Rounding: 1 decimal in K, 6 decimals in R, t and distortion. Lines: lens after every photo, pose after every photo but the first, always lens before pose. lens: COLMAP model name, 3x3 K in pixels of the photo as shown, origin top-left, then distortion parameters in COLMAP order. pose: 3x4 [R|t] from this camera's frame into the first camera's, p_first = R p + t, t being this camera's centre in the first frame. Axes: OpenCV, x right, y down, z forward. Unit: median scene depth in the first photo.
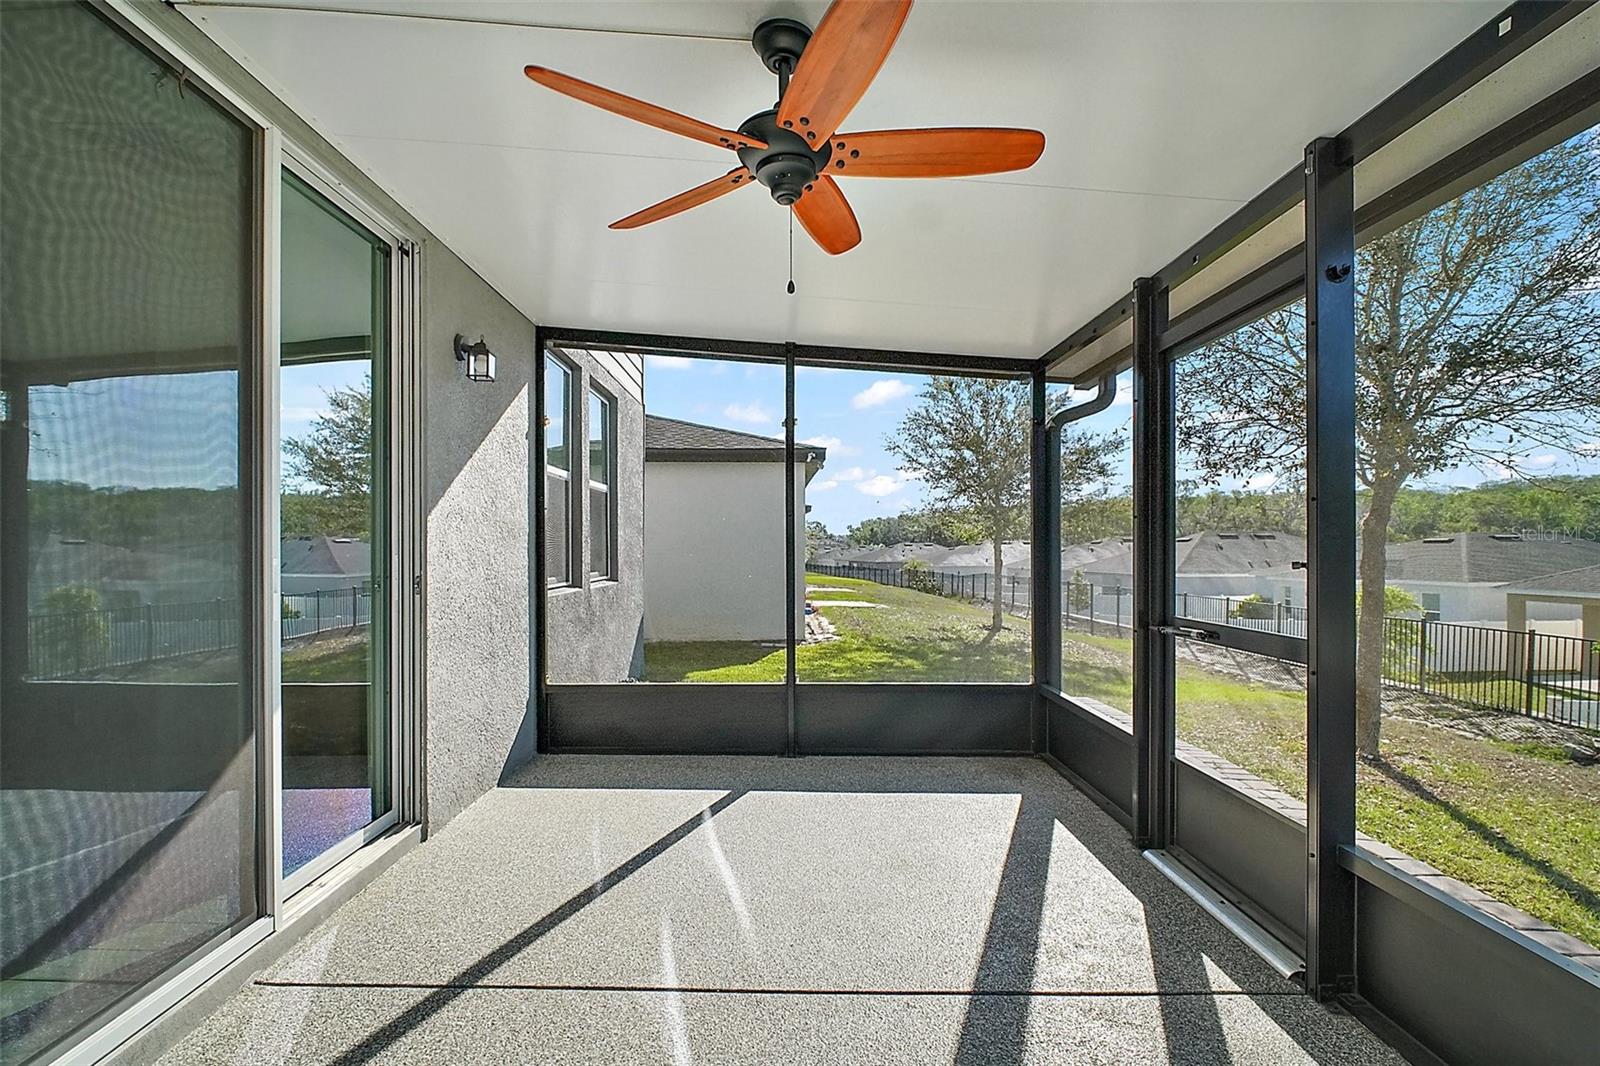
lens RADIAL K [[754.8, 0, 796.1], [0, 754.8, 545.8], [0, 0, 1]] dist [0.000761, -0.000311]
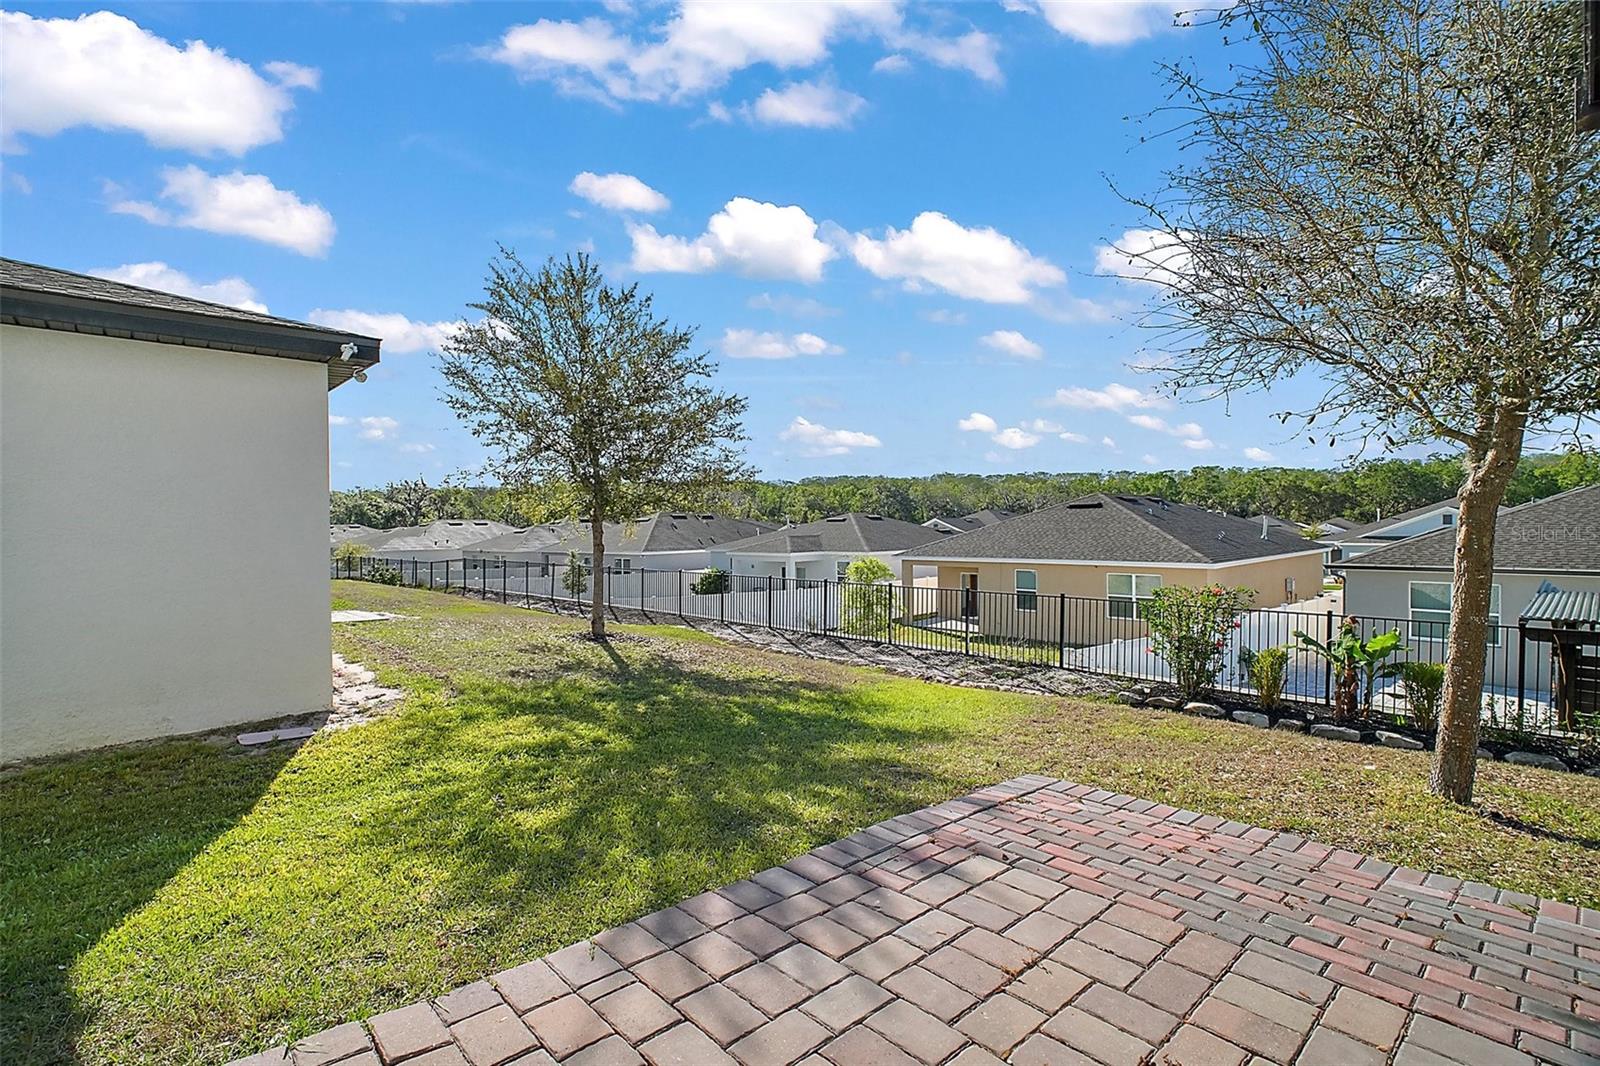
lens RADIAL K [[742.1, 0, 800.0], [0, 742.1, 533.0], [0, 0, 1]] dist [0.000236, 0.000032]
pose [[0.756631, -0.015051, 0.653668, -0.031055], [0.009390, 0.999882, 0.012154, 0.000147], [-0.653774, -0.003058, 0.756683, 0.168916]]
